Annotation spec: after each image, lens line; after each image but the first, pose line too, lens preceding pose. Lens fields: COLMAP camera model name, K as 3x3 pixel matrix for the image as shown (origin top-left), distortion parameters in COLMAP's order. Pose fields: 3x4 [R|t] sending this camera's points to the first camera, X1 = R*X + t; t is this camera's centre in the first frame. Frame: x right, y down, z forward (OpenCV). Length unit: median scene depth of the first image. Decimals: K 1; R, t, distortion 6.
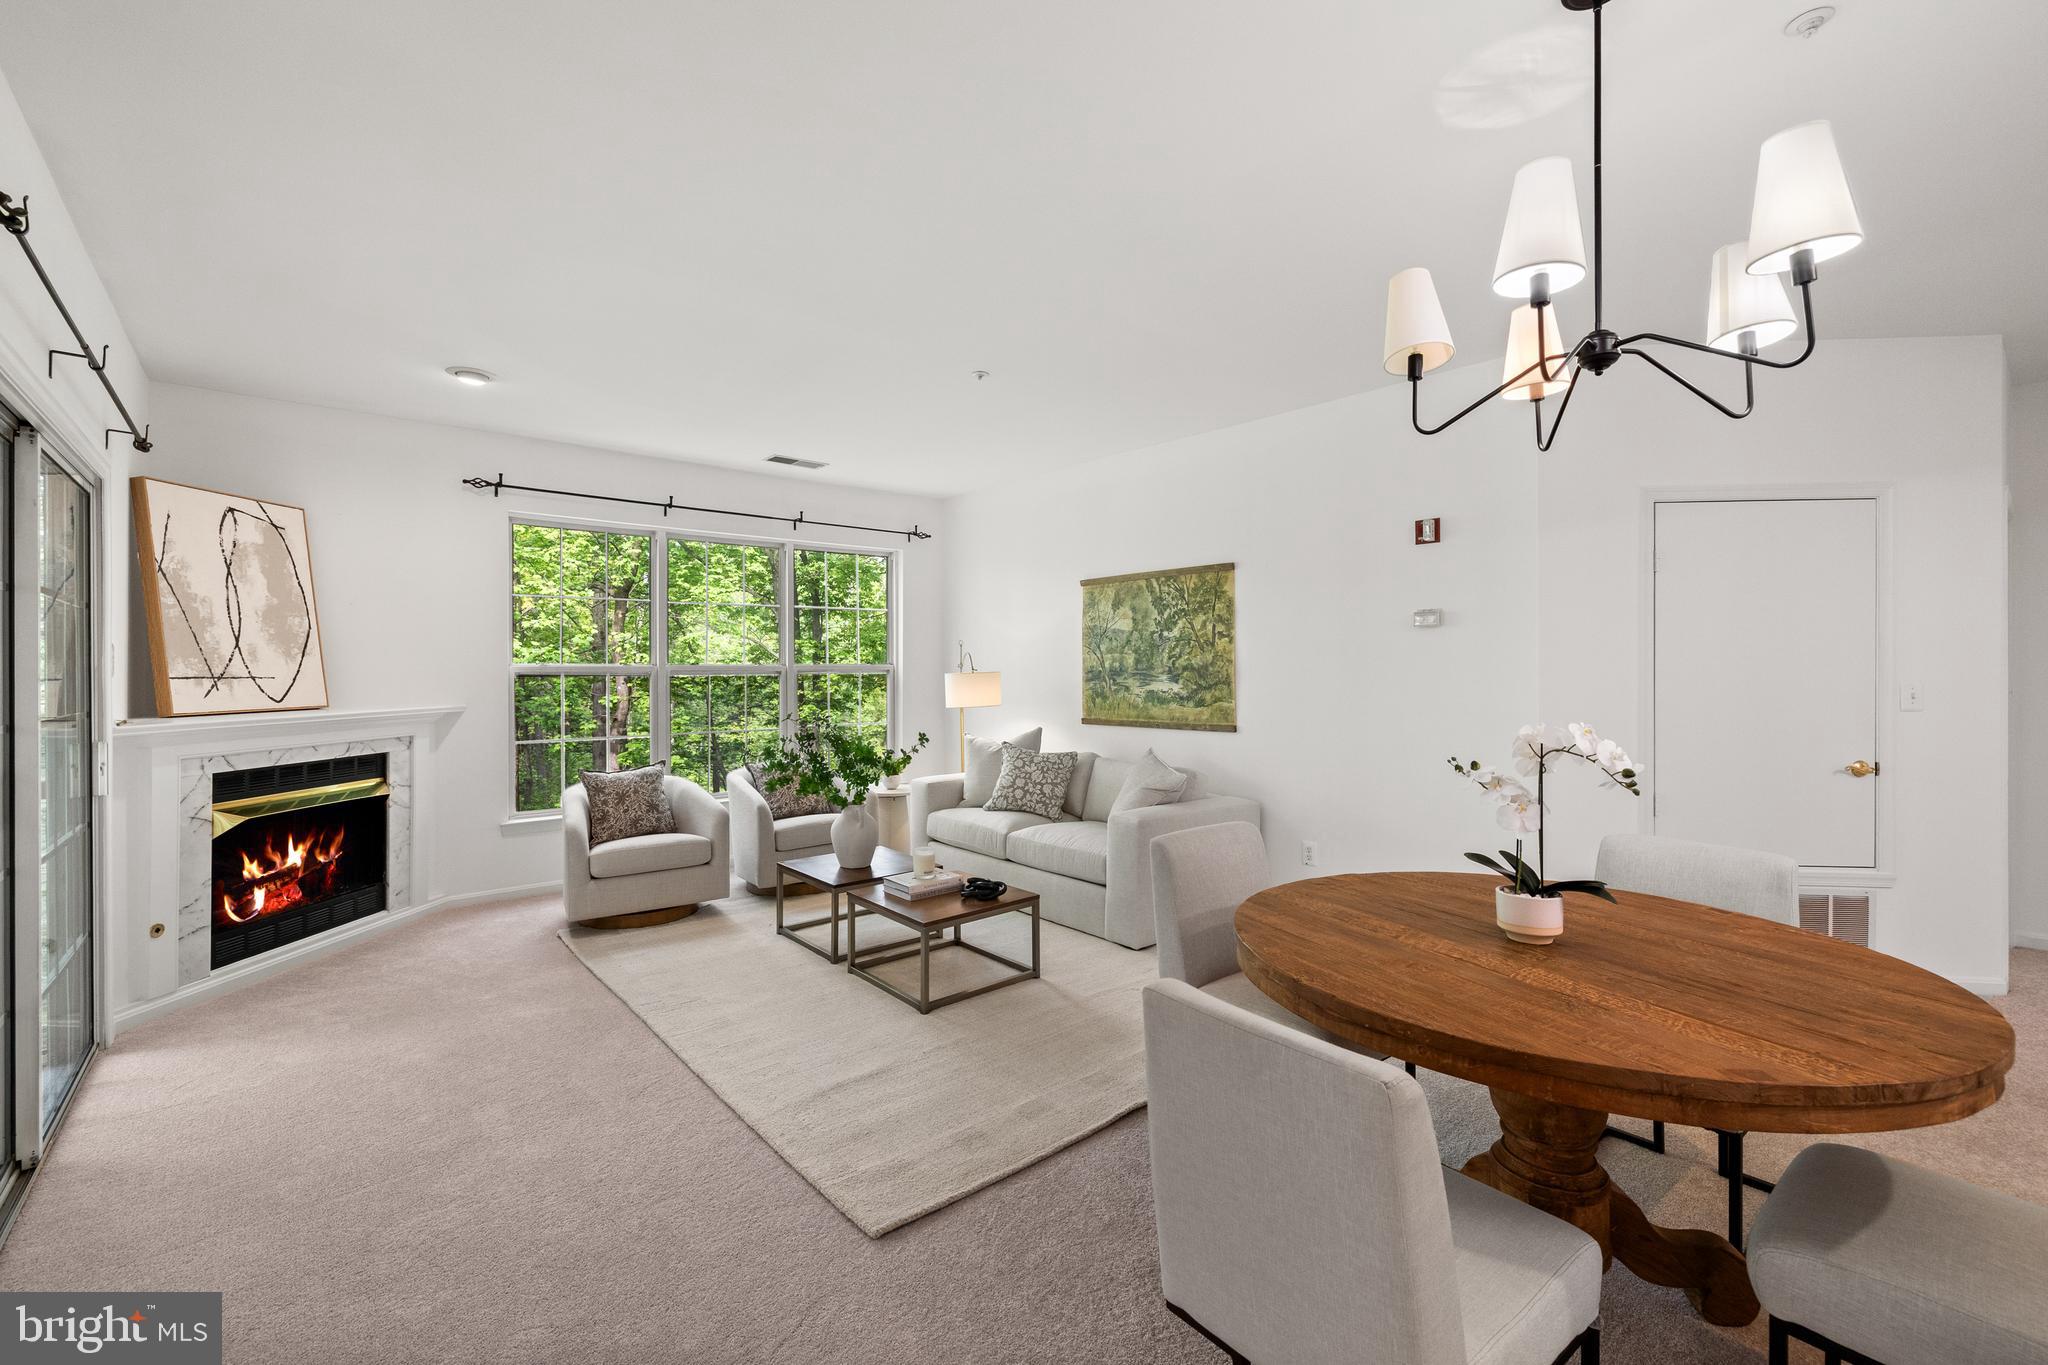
lens RADIAL K [[873.7, 0, 1026.1], [0, 873.7, 665.6], [0, 0, 1]] dist [0.000834, -0.000516]
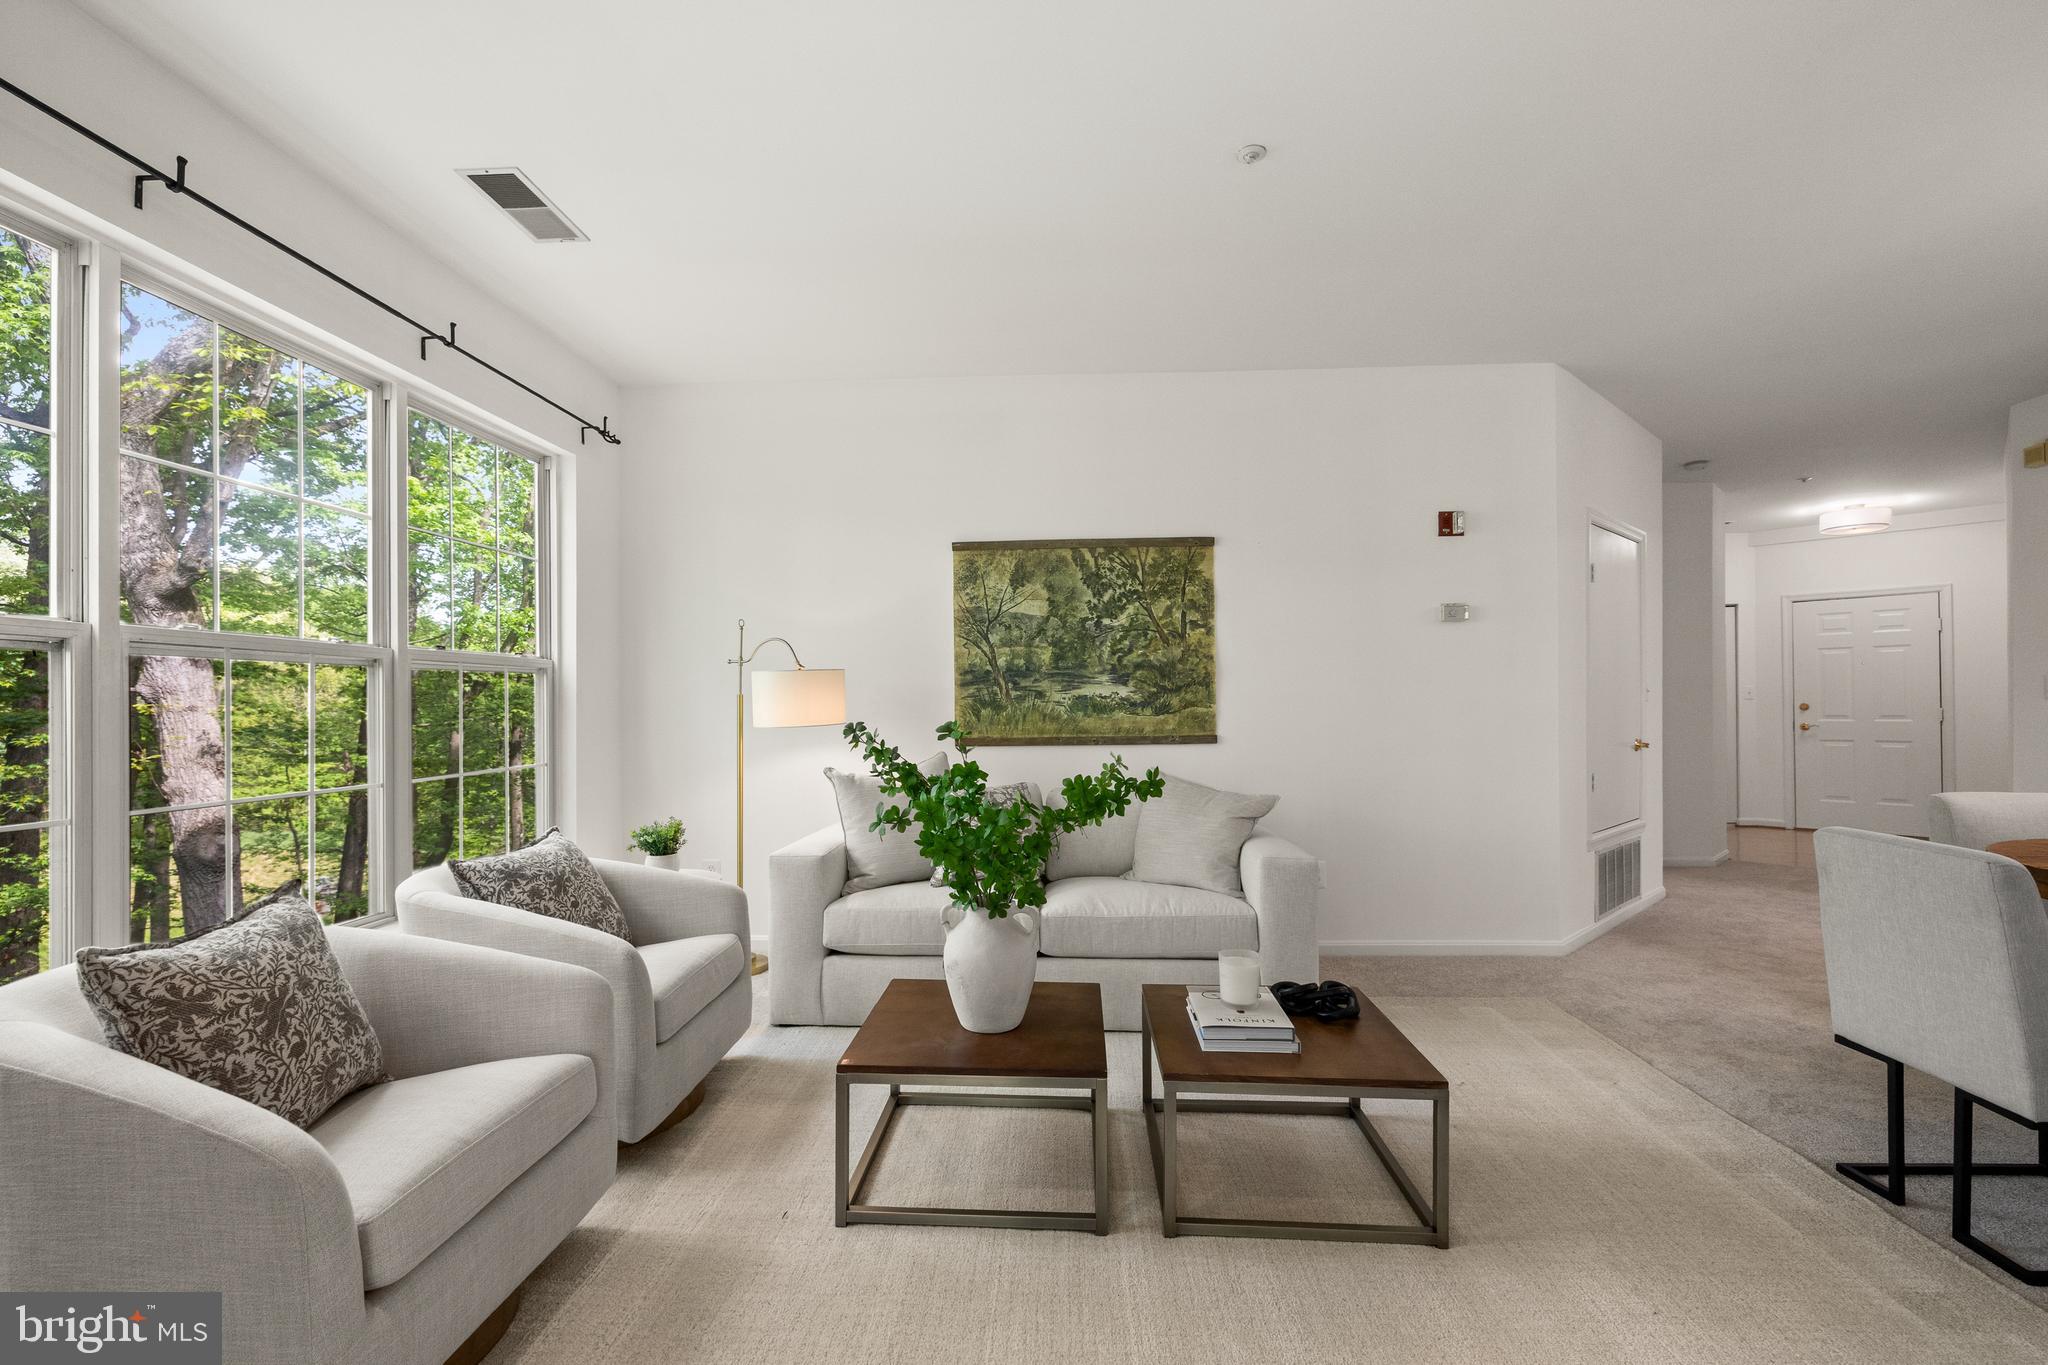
lens RADIAL K [[873.7, 0, 1022.0], [0, 873.7, 701.3], [0, 0, 1]] dist [0.000834, -0.000516]
pose [[0.691903, 0.000969, 0.721990, -0.496599], [0.001757, 0.999994, -0.003025, 0.039946], [-0.721988, 0.003361, 0.691897, 0.577817]]
